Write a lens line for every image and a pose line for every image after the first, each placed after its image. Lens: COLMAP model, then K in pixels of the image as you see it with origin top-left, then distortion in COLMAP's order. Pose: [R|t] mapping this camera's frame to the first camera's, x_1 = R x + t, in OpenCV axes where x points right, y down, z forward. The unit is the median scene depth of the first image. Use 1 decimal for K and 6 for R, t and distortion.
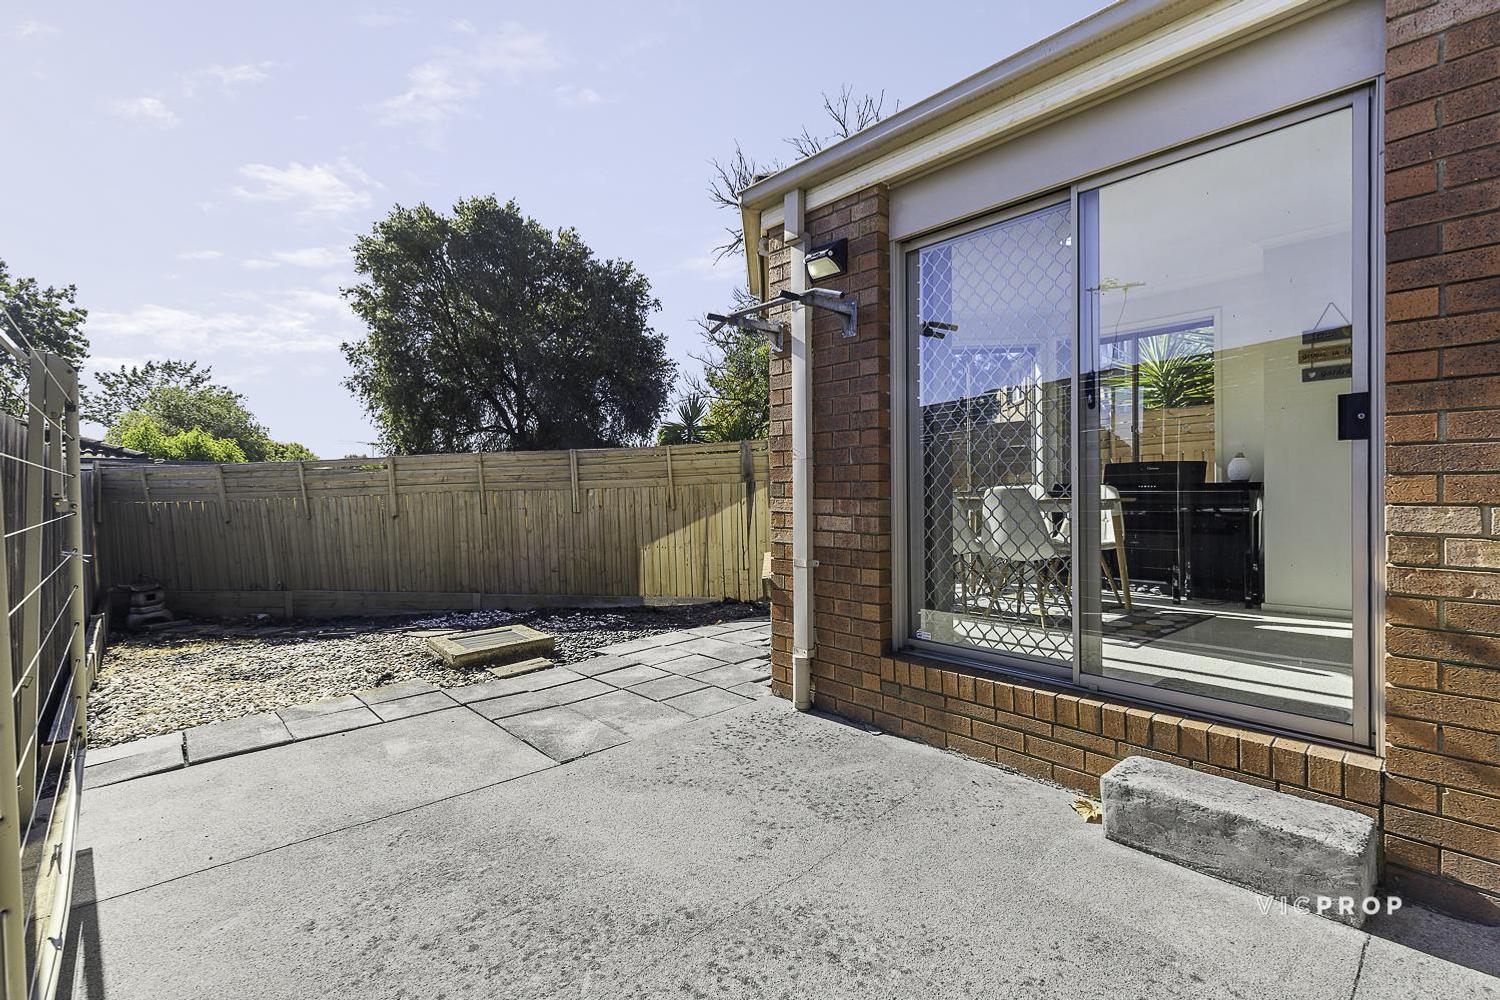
lens RADIAL K [[675.9, 0, 750.0], [0, 675.9, 500.0], [0, 0, 1]] dist [0.012257, 0.000364]
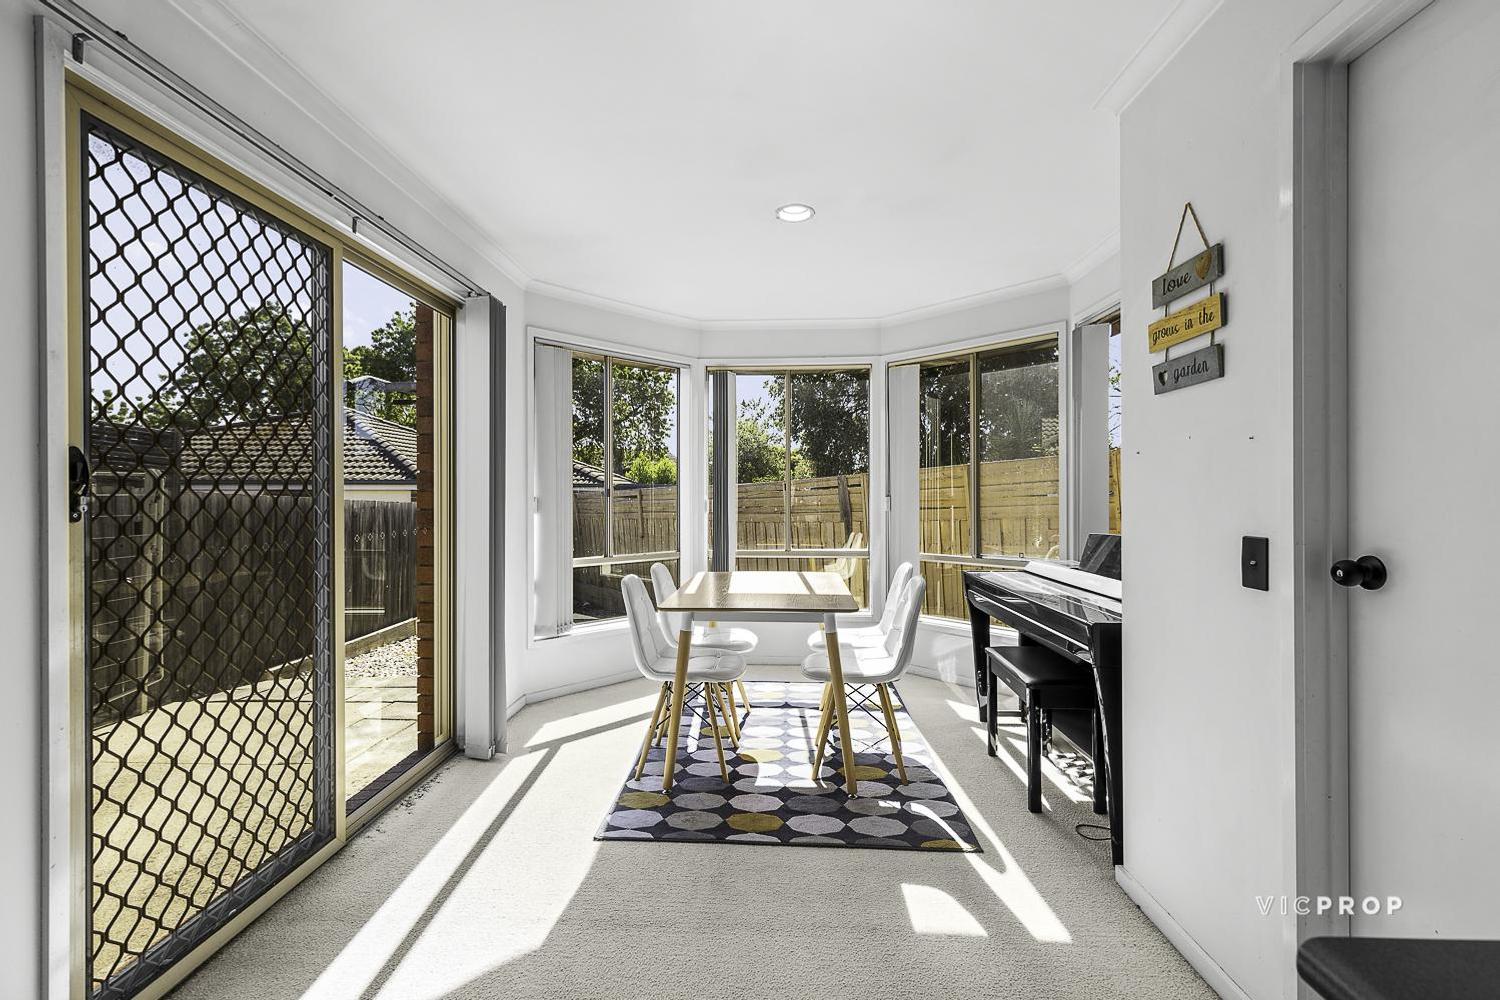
lens RADIAL K [[675.9, 0, 750.0], [0, 675.9, 500.0], [0, 0, 1]] dist [0.012257, 0.000364]
pose [[0.705759, 0.015720, -0.708278, 0.896387], [-0.016222, 0.999850, 0.006027, -0.098874], [0.708266, 0.007236, 0.705908, 0.483815]]
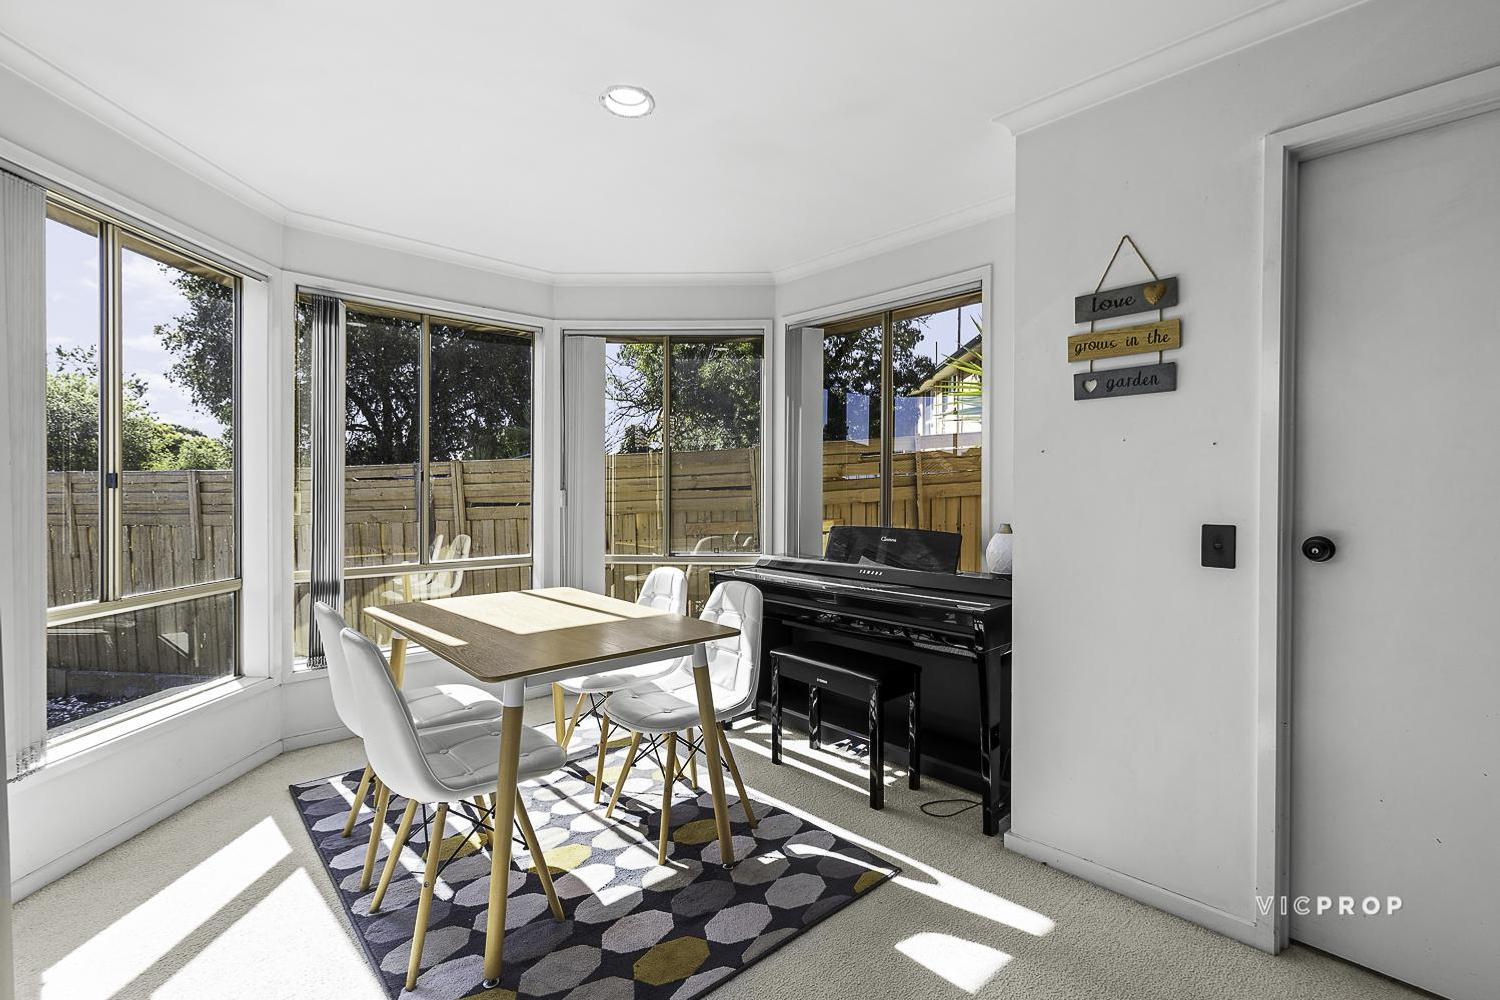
lens RADIAL K [[675.9, 0, 750.0], [0, 675.9, 500.0], [0, 0, 1]] dist [0.012257, 0.000364]
pose [[0.999702, 0.015712, 0.018687, 0.544344], [-0.015726, 0.999876, 0.000584, -0.093493], [-0.018675, -0.000878, 0.999825, 0.494090]]
